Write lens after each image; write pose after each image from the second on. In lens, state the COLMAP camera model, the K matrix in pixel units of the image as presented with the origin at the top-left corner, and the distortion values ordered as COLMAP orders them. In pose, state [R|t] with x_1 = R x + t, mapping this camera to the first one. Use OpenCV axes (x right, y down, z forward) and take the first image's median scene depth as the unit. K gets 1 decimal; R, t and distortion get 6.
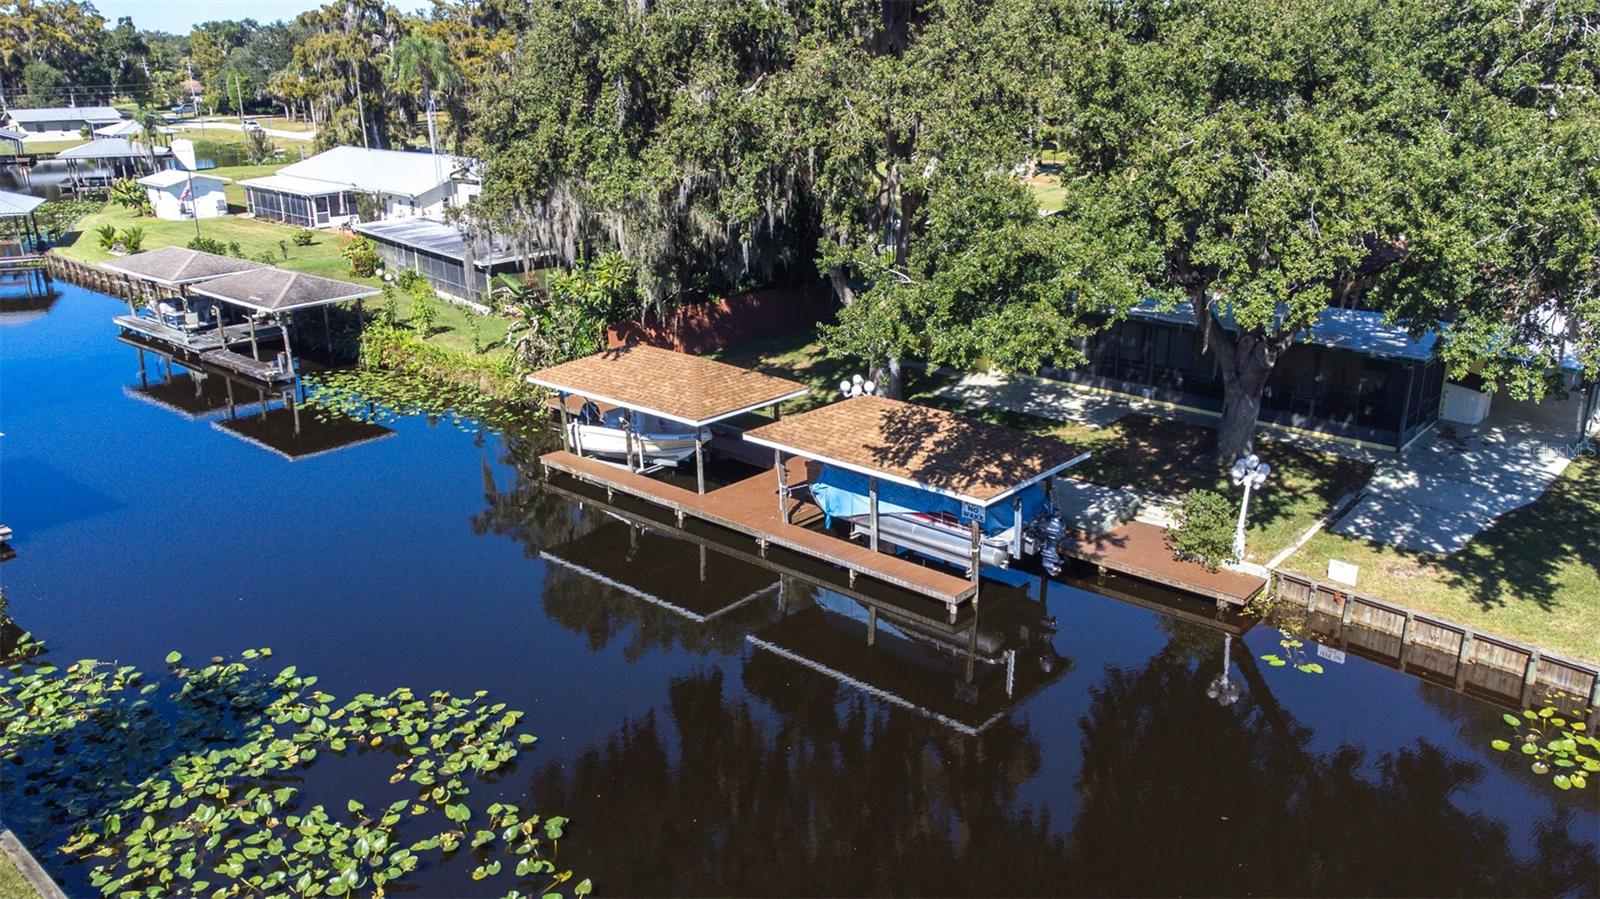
lens RADIAL K [[1195.3, 0, 828.4], [0, 1195.3, 481.7], [0, 0, 1]] dist [0.033834, 0.026404]
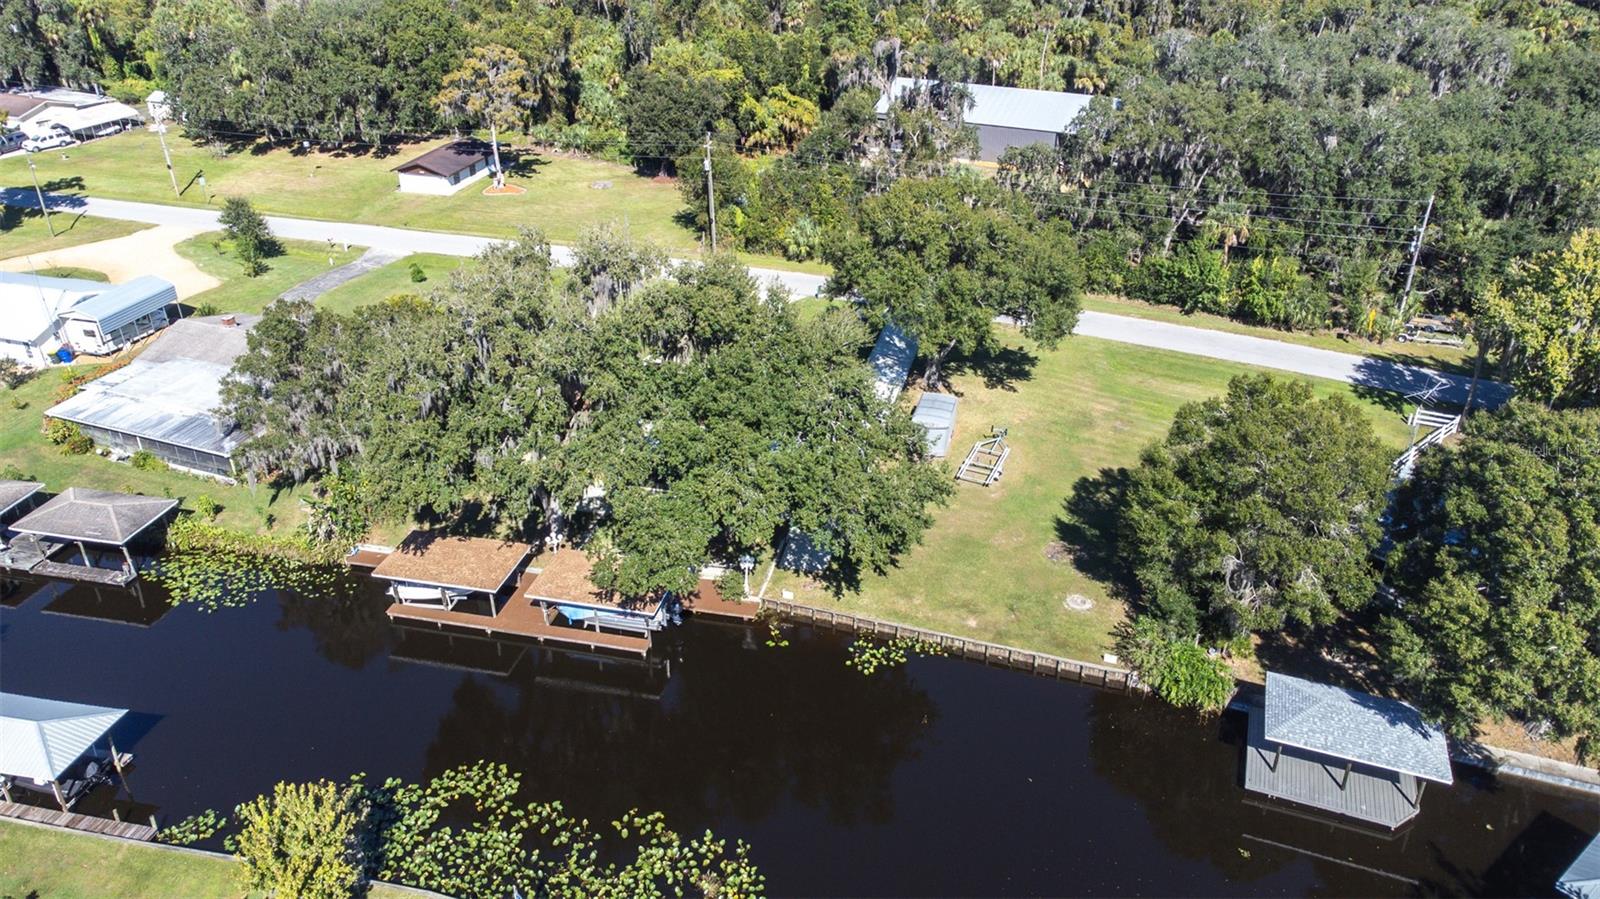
lens RADIAL K [[1195.3, 0, 802.2], [0, 1195.3, 448.2], [0, 0, 1]] dist [0.033834, 0.026404]
pose [[0.879953, -0.227572, 0.417006, -0.496184], [0.145712, 0.964777, 0.219030, -0.731059], [-0.452162, -0.131973, 0.882118, -1.123785]]
